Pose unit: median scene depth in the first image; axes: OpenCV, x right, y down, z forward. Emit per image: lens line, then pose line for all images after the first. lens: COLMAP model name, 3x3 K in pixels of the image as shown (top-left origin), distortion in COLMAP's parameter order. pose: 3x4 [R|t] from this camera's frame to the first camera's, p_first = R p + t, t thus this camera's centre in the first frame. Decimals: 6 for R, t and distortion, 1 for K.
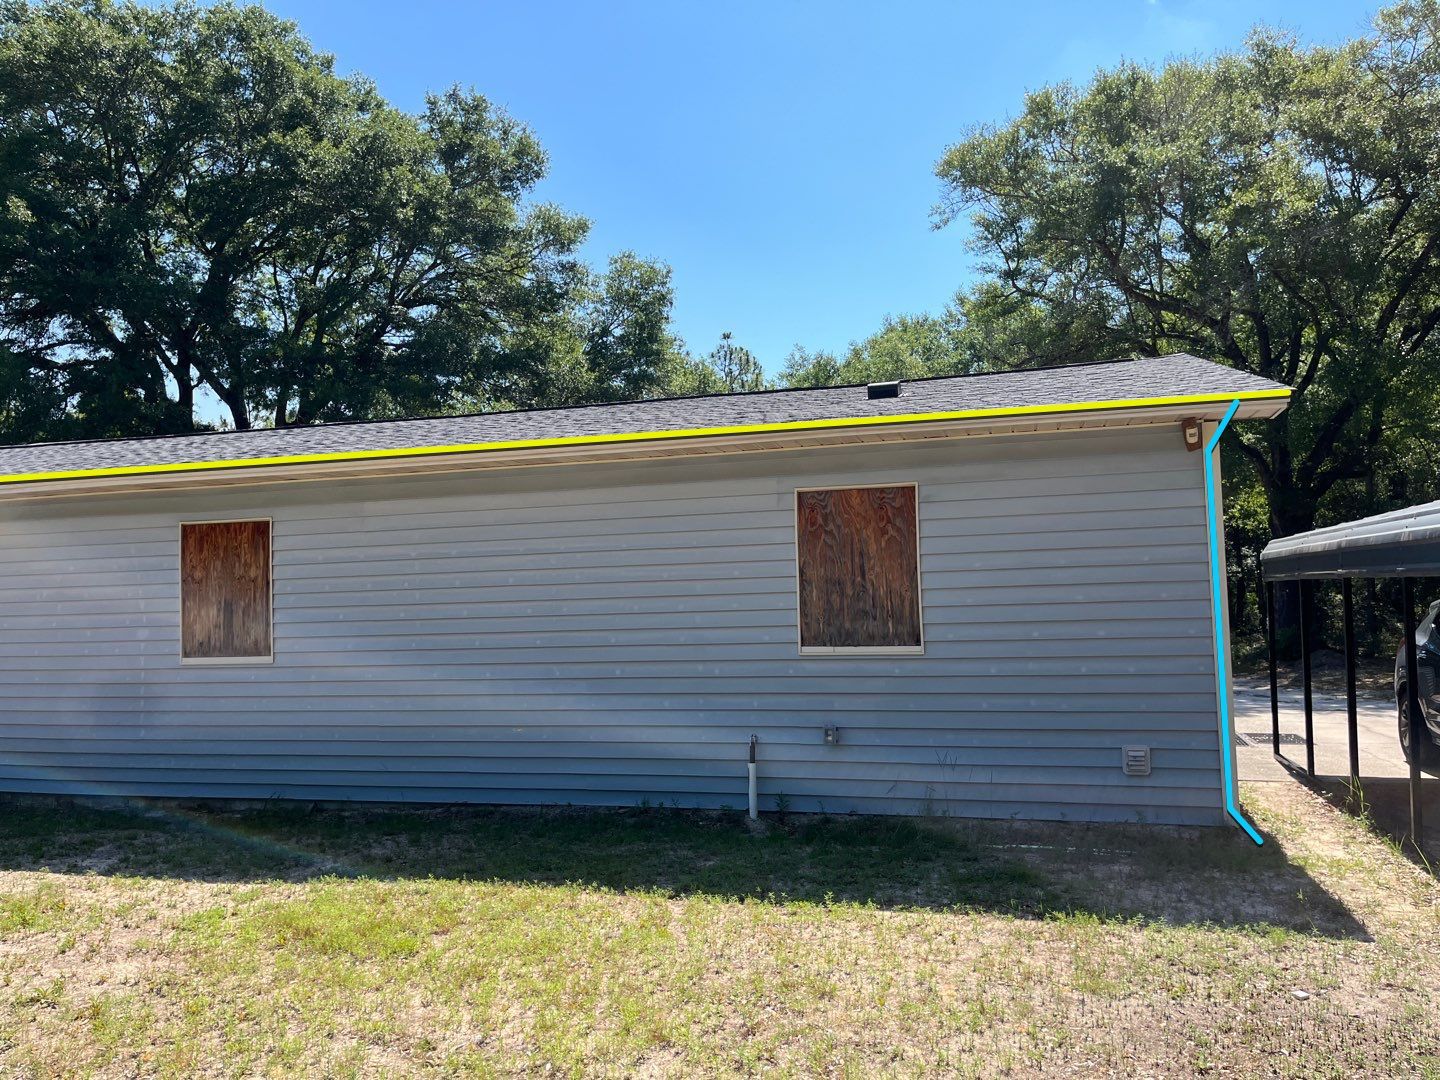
lens RADIAL K [[1091.0, 0, 714.0], [0, 1091.0, 545.3], [0, 0, 1]] dist [0.079462, -0.101449]
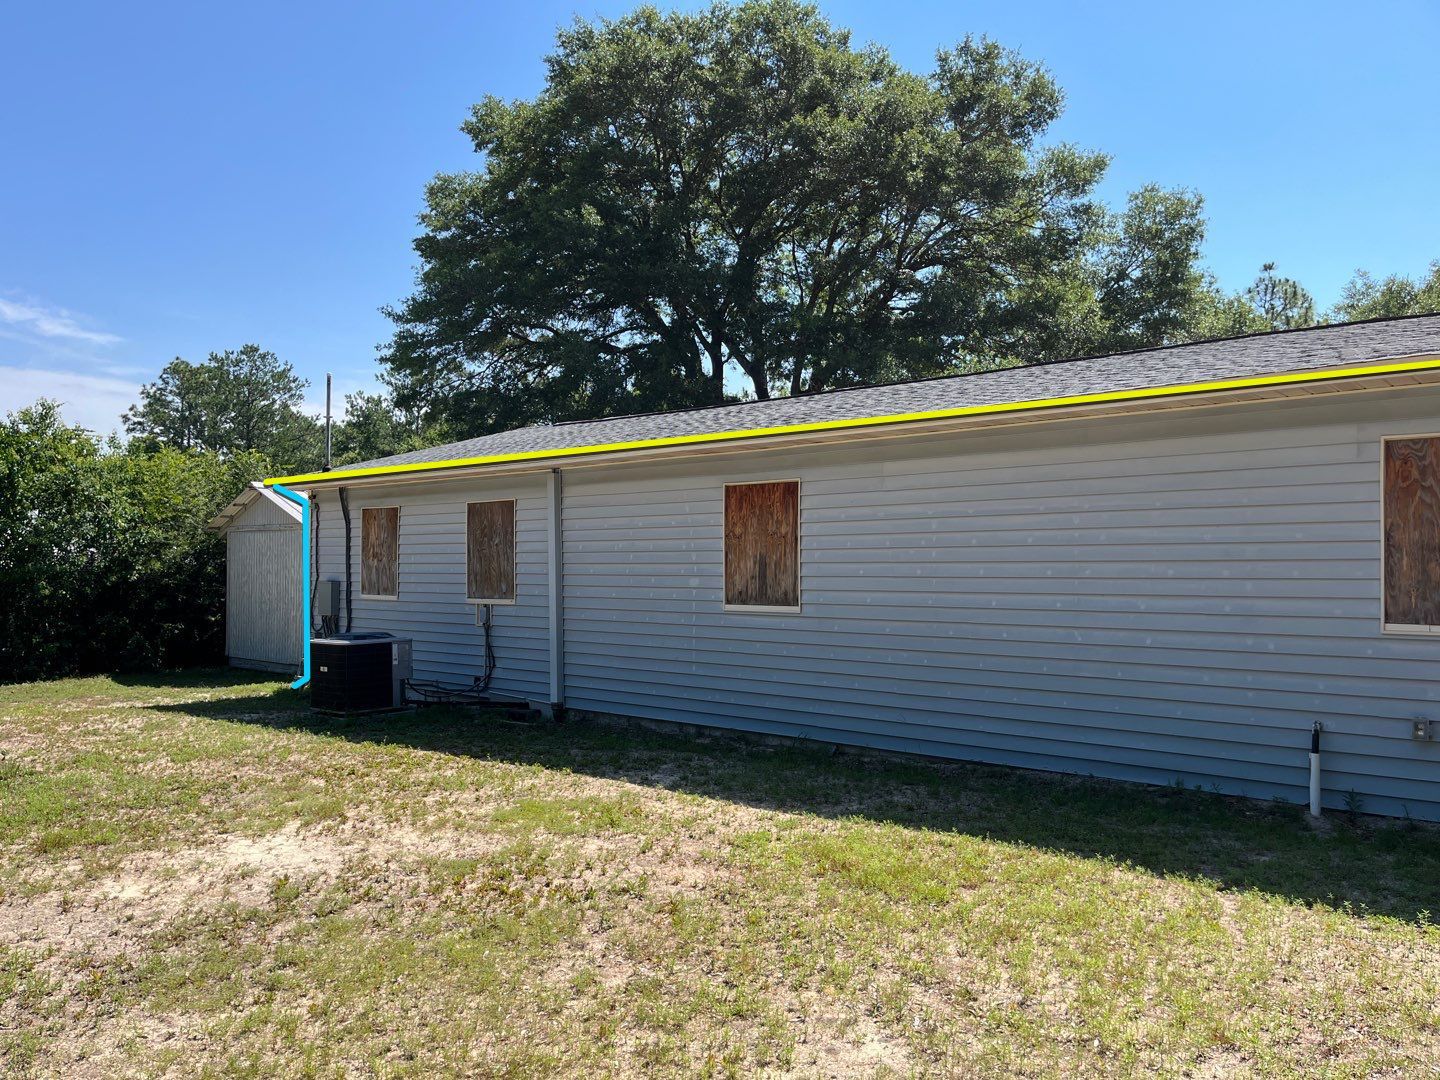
lens RADIAL K [[1091.0, 0, 714.0], [0, 1091.0, 545.3], [0, 0, 1]] dist [0.079462, -0.101449]
pose [[0.903000, 0.017643, -0.429278, -0.017935], [-0.002239, 0.999336, 0.036364, 0.001537], [0.429635, -0.031875, 0.902440, -0.000349]]
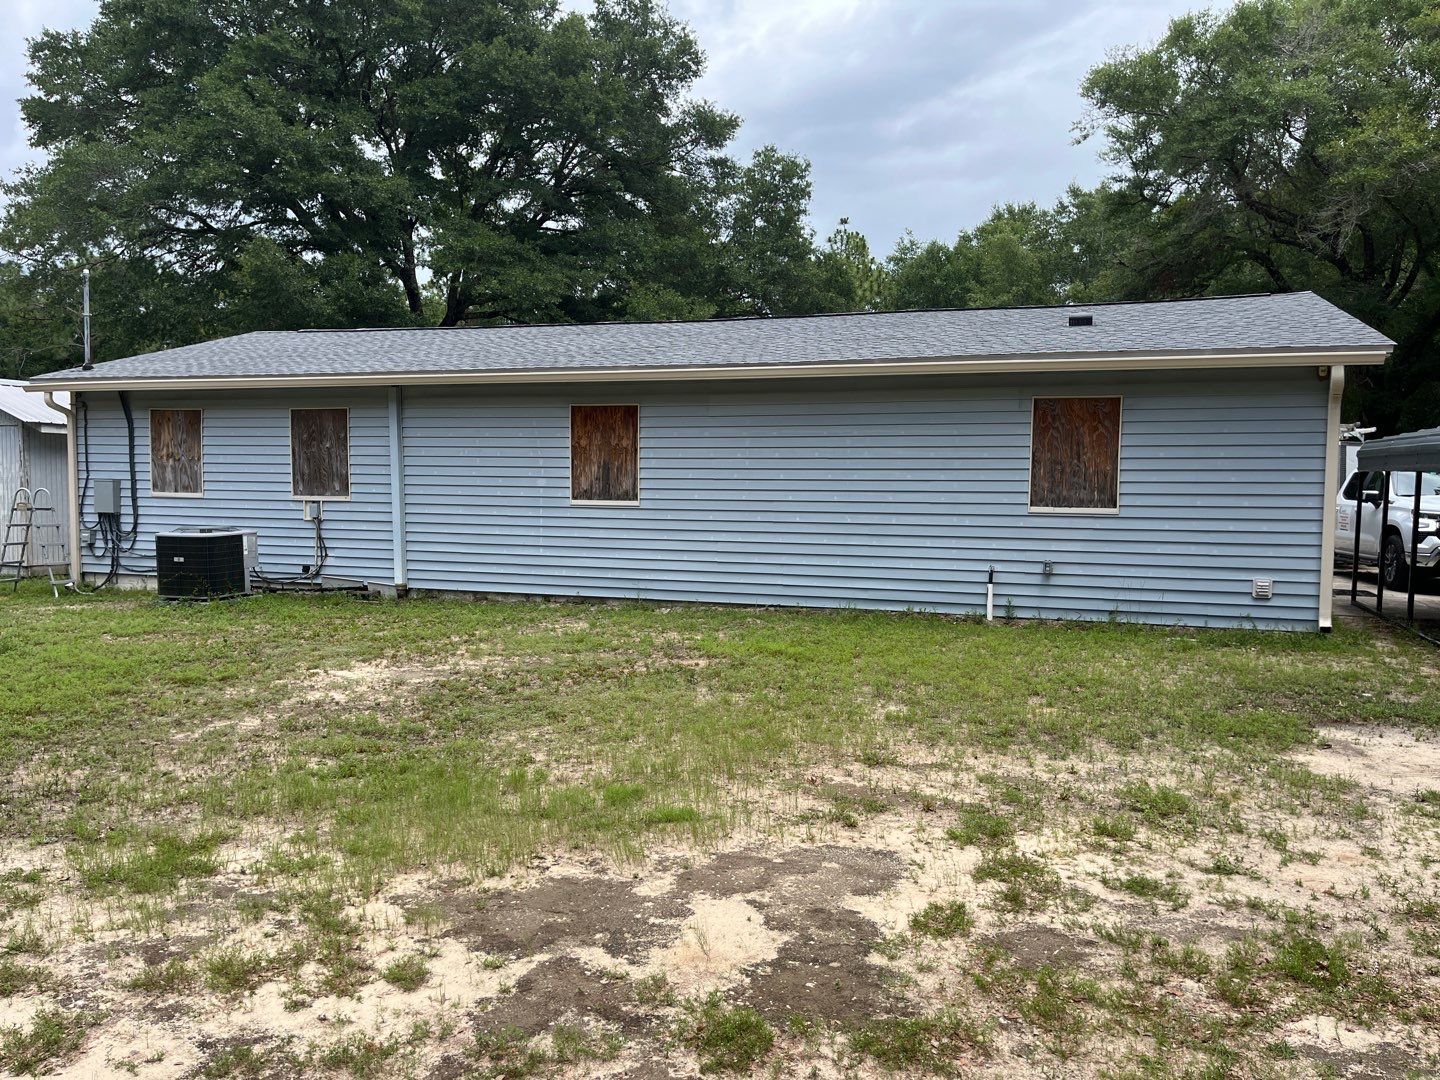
lens RADIAL K [[1091.0, 0, 714.0], [0, 1091.0, 545.3], [0, 0, 1]] dist [0.079462, -0.101449]
pose [[0.998383, 0.037001, -0.043163, -0.216358], [-0.031591, 0.992283, 0.119905, -0.014302], [0.047267, -0.118348, 0.991847, -0.373753]]
